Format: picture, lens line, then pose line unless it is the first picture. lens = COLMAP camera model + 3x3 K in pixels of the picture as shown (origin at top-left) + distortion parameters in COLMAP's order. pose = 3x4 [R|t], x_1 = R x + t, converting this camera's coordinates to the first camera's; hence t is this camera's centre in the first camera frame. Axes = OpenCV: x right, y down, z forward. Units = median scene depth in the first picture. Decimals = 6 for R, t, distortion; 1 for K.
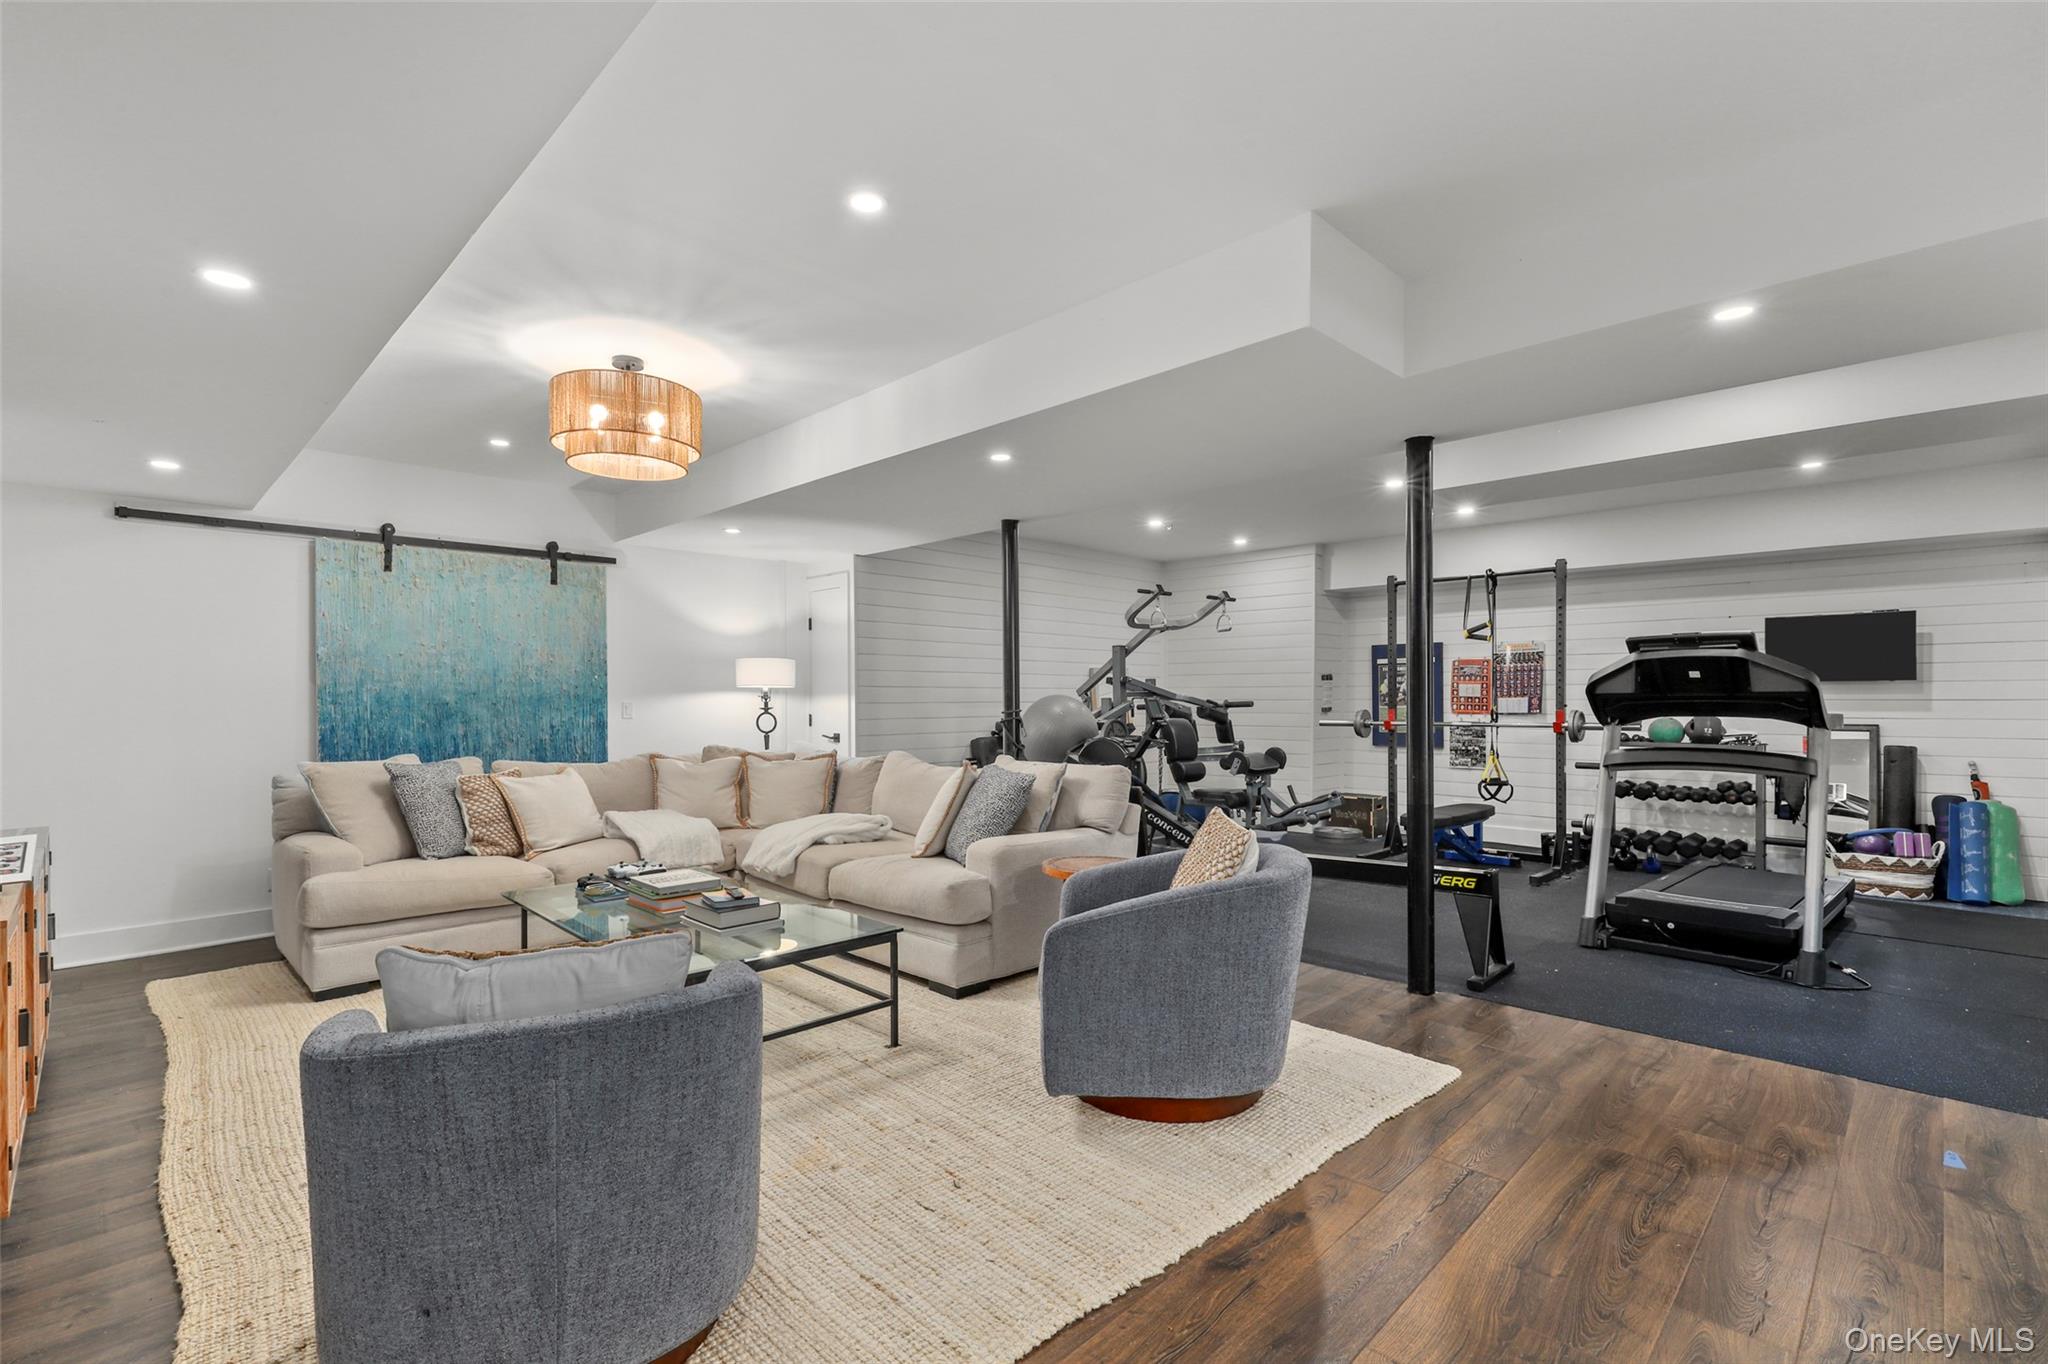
lens RADIAL K [[935.8, 0, 1017.8], [0, 935.8, 692.9], [0, 0, 1]] dist [0.017275, -0.000496]
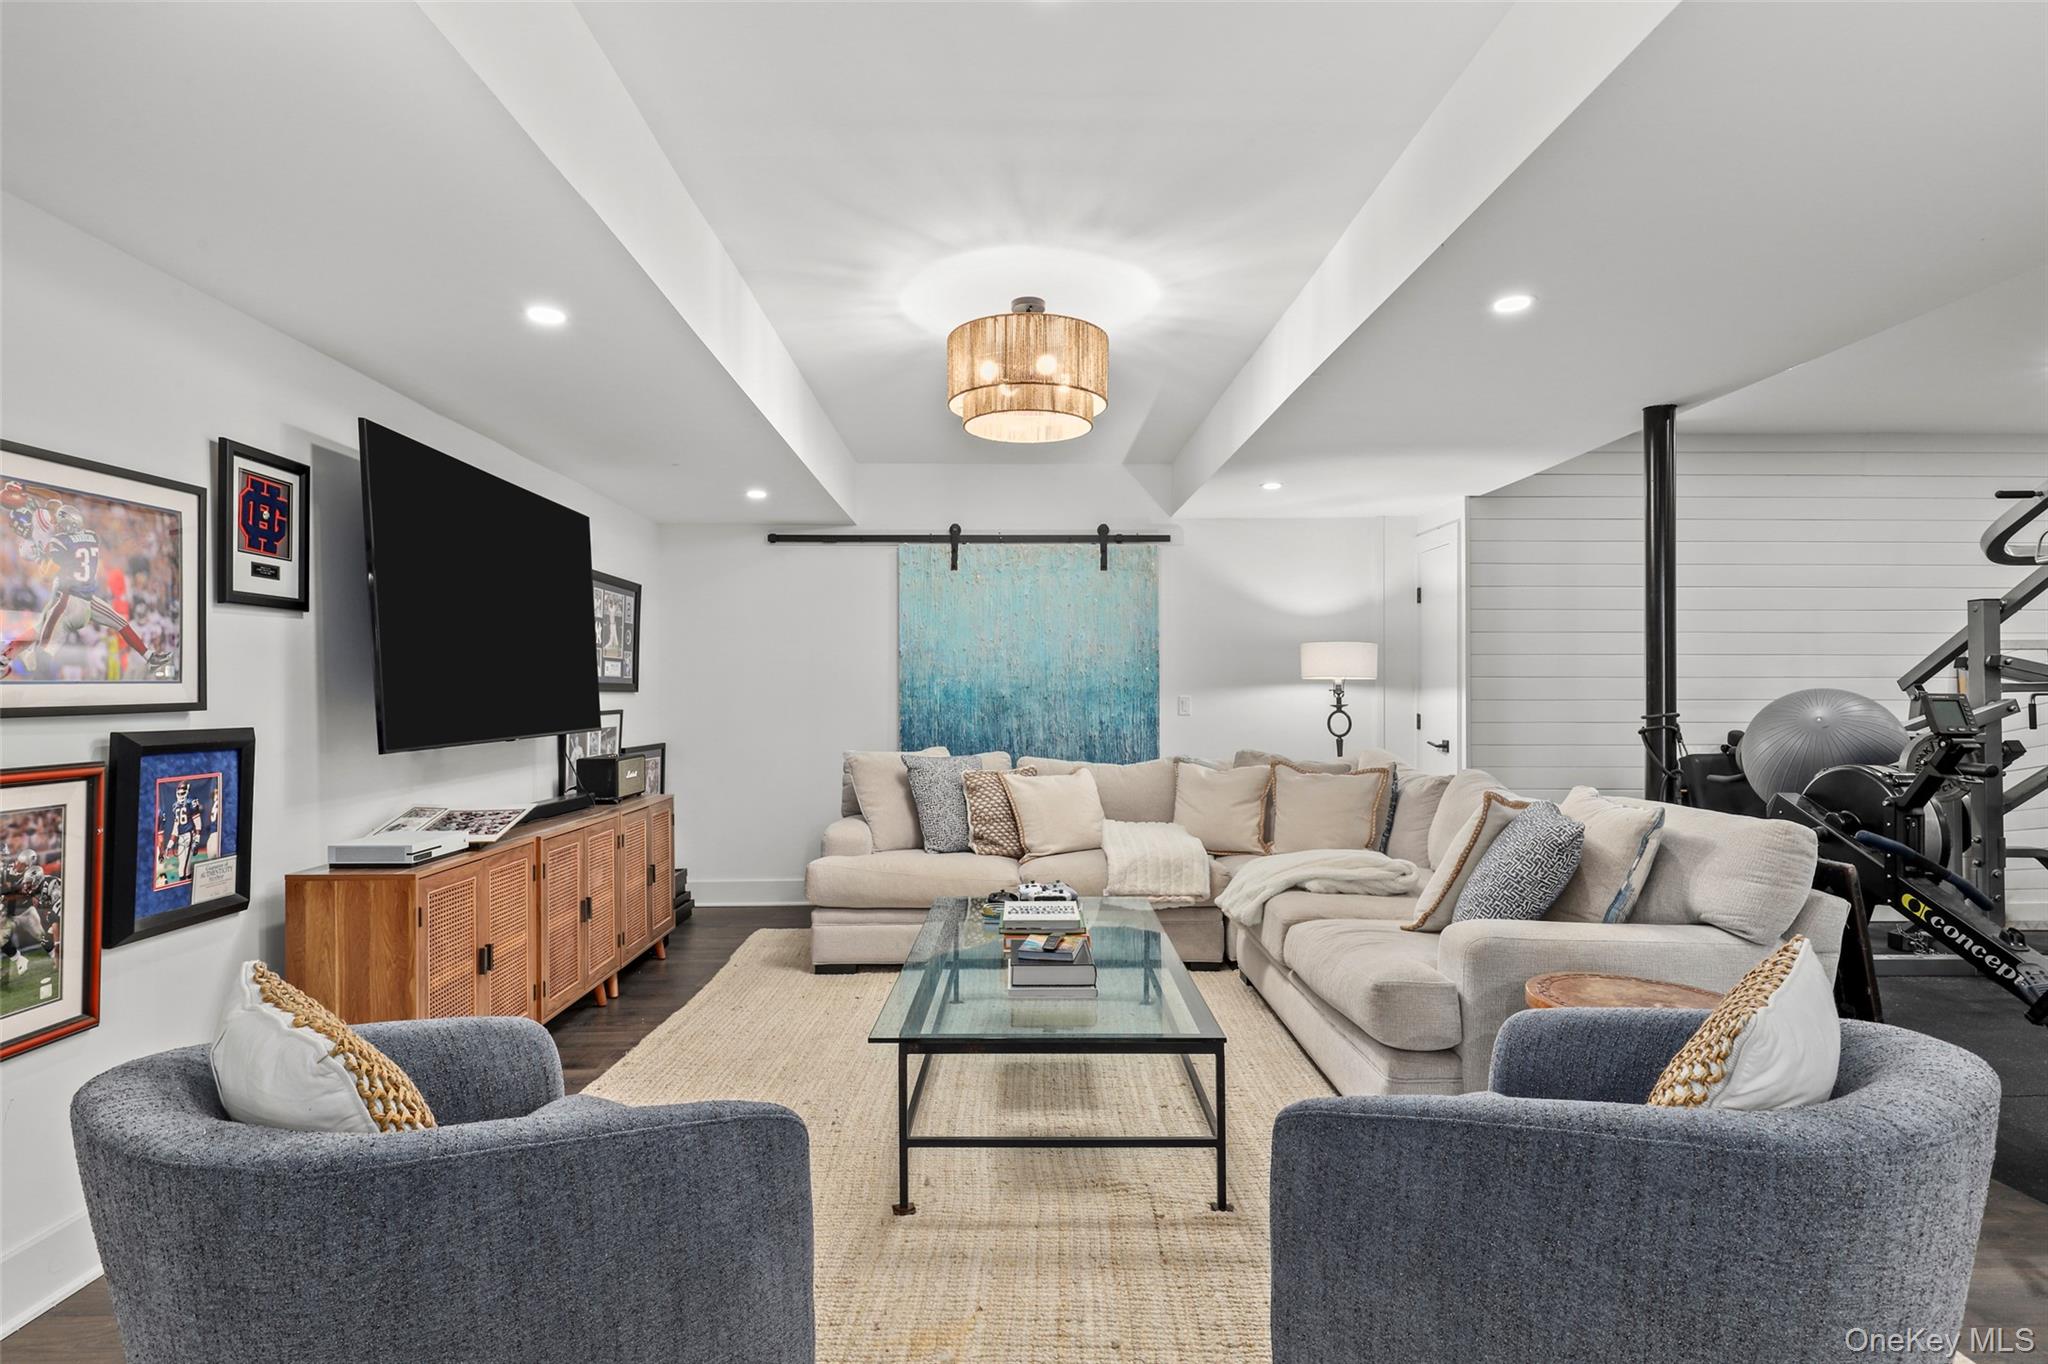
lens RADIAL K [[1039.2, 0, 1014.4], [0, 1039.2, 693.3], [0, 0, 1]] dist [0.019210, -0.002162]
pose [[0.723608, 0.003718, -0.690201, 0.168591], [0.002075, 0.999969, 0.007562, -0.001252], [0.690208, -0.006904, 0.723578, 0.211079]]
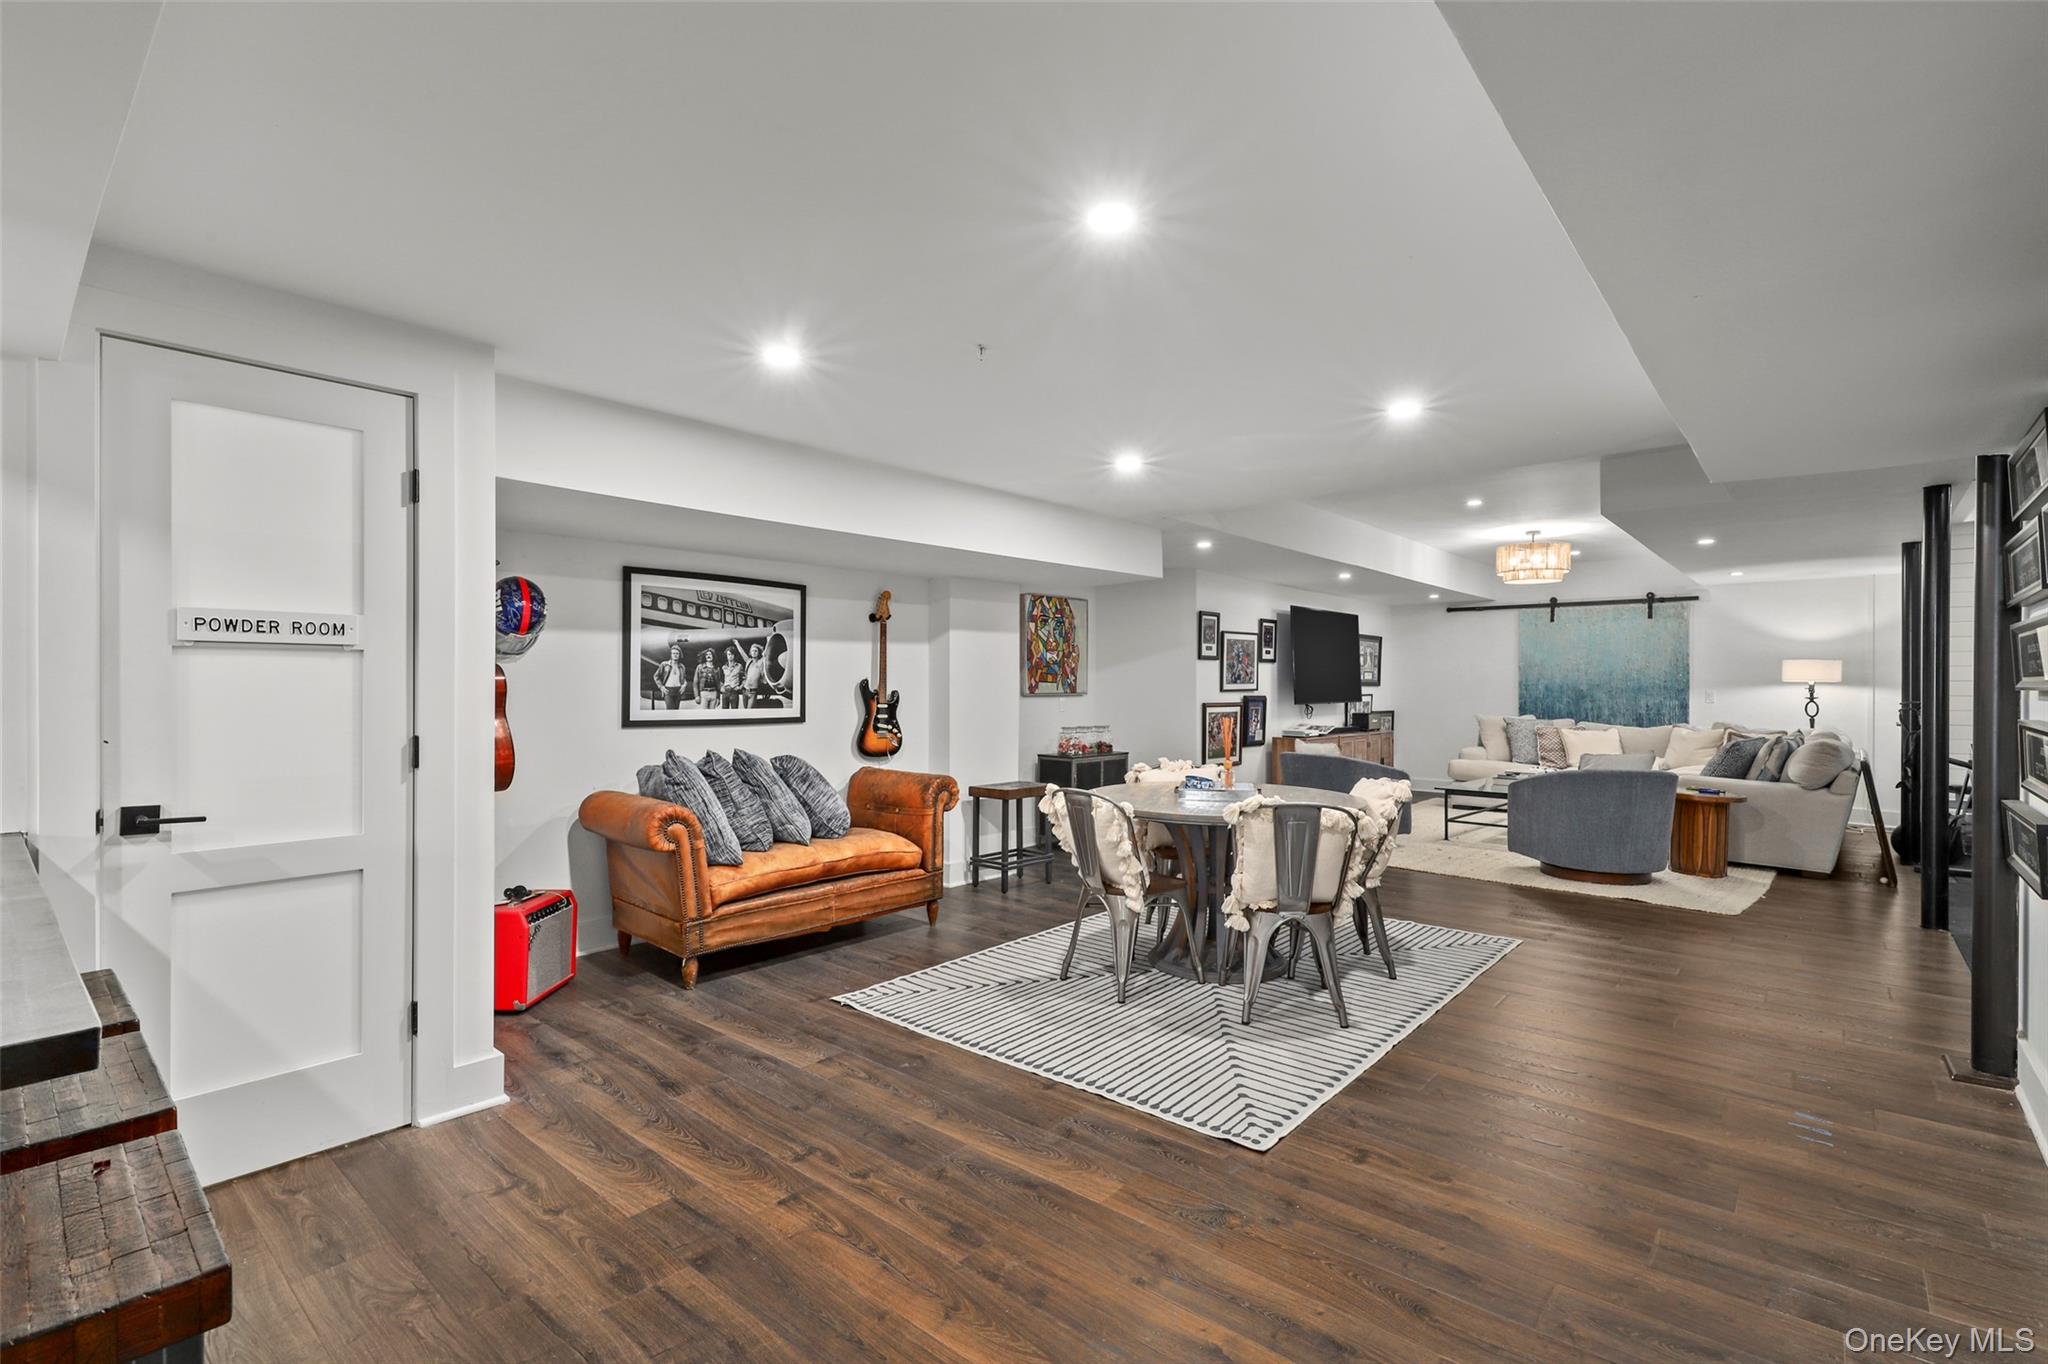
lens RADIAL K [[935.8, 0, 1014.1], [0, 935.8, 683.8], [0, 0, 1]] dist [0.017275, -0.000496]
pose [[0.063139, 0.004694, -0.997994, 1.168255], [-0.001022, 0.999989, 0.004639, -0.009669], [0.998004, 0.000727, 0.063143, -0.220724]]
